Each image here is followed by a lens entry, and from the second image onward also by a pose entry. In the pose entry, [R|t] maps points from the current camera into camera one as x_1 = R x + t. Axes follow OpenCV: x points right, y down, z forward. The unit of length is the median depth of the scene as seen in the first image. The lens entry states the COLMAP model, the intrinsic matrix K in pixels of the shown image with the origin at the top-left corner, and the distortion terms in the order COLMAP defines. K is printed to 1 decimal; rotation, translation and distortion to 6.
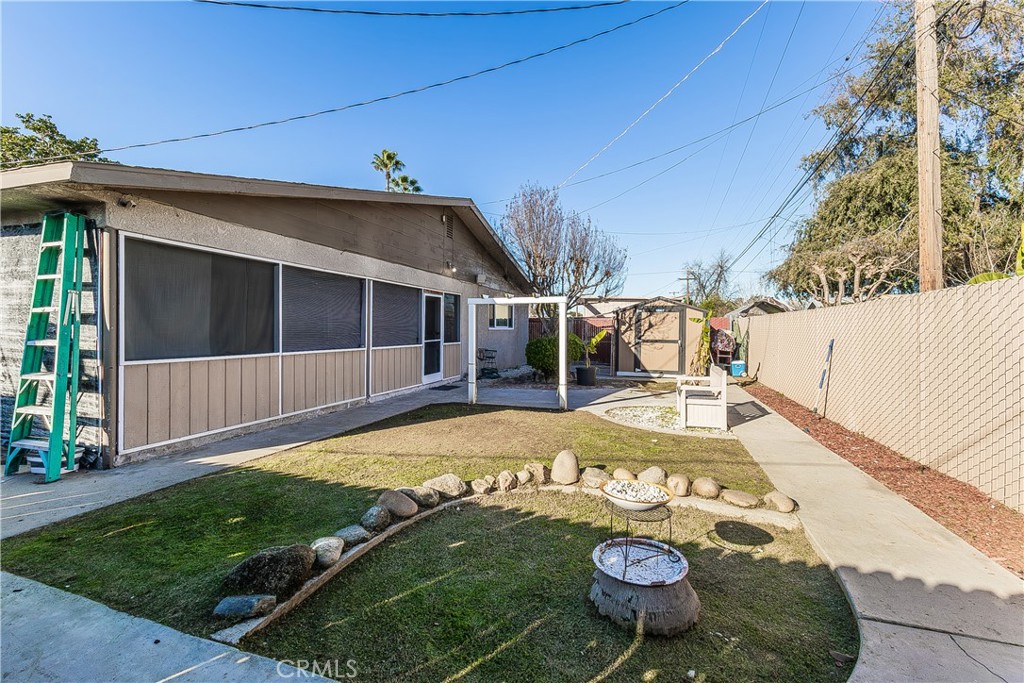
lens RADIAL K [[458.4, 0, 511.5], [0, 458.4, 332.9], [0, 0, 1]] dist [0.014971, 0.000250]
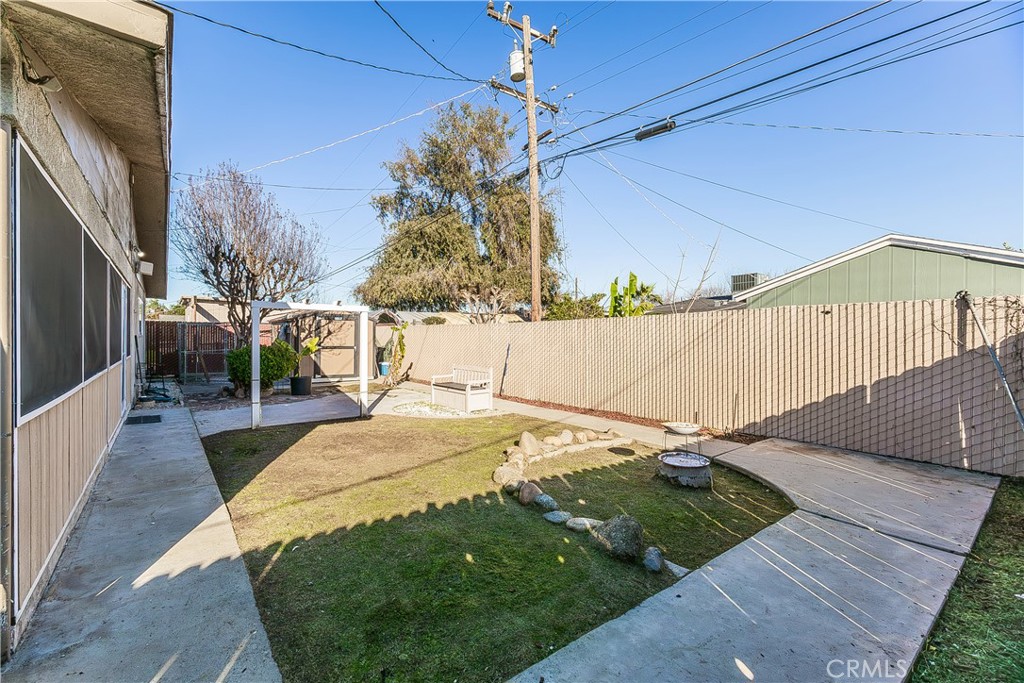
lens RADIAL K [[436.6, 0, 510.8], [0, 436.6, 338.7], [0, 0, 1]] dist [-0.001014, -0.000030]
pose [[0.538817, -0.006264, 0.842400, -0.309391], [0.005482, 0.999977, 0.003930, -0.003758], [-0.842405, 0.002501, 0.538839, 0.118132]]
